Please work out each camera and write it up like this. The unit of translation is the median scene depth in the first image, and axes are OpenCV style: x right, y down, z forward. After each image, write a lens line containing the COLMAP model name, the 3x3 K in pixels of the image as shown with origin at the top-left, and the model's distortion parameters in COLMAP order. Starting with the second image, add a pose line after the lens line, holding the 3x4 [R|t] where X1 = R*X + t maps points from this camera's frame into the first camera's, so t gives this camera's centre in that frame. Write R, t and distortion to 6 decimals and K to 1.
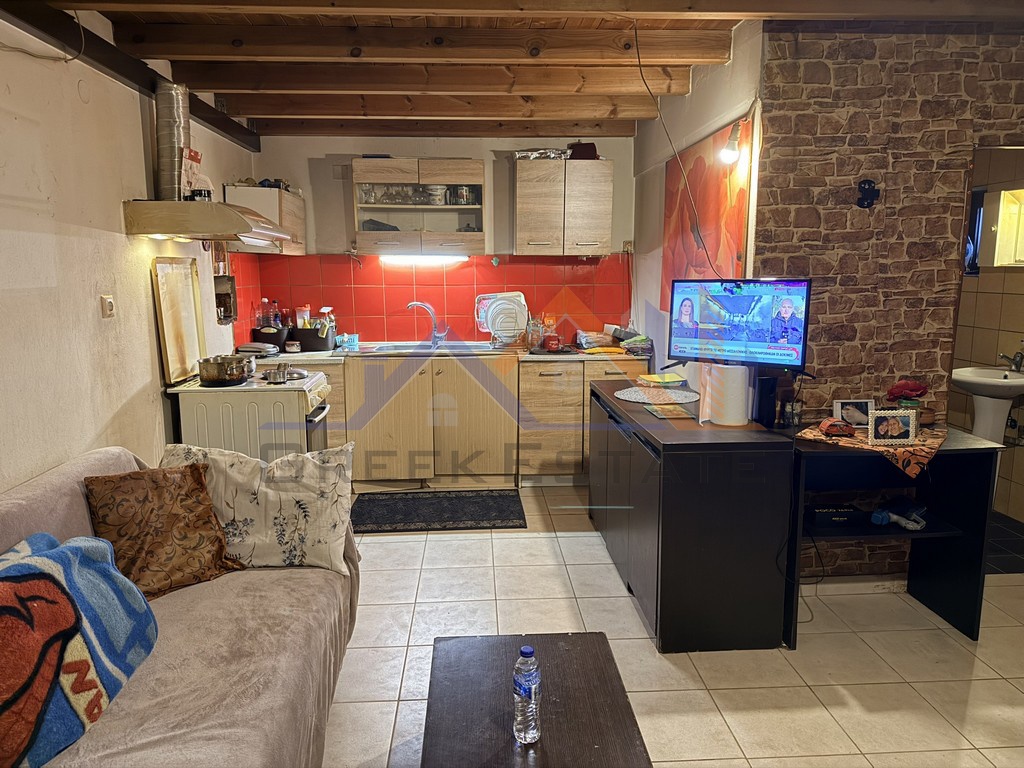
lens RADIAL K [[715.7, 0, 511.8], [0, 715.7, 386.6], [0, 0, 1]] dist [0.070501, -0.096359]
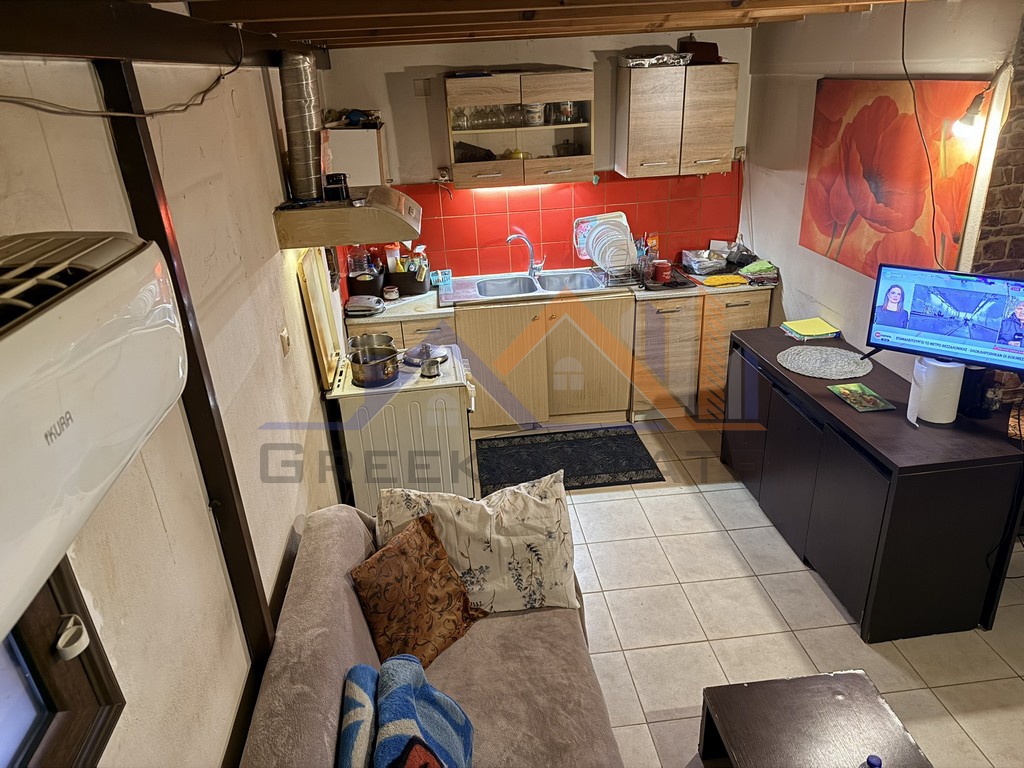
lens RADIAL K [[715.7, 0, 504.6], [0, 715.7, 386.8], [0, 0, 1]] dist [0.070501, -0.096359]
pose [[0.997737, -0.062076, 0.025842, -0.195668], [0.053573, 0.966139, 0.252401, -0.173365], [-0.040635, -0.250445, 0.967278, 0.056487]]
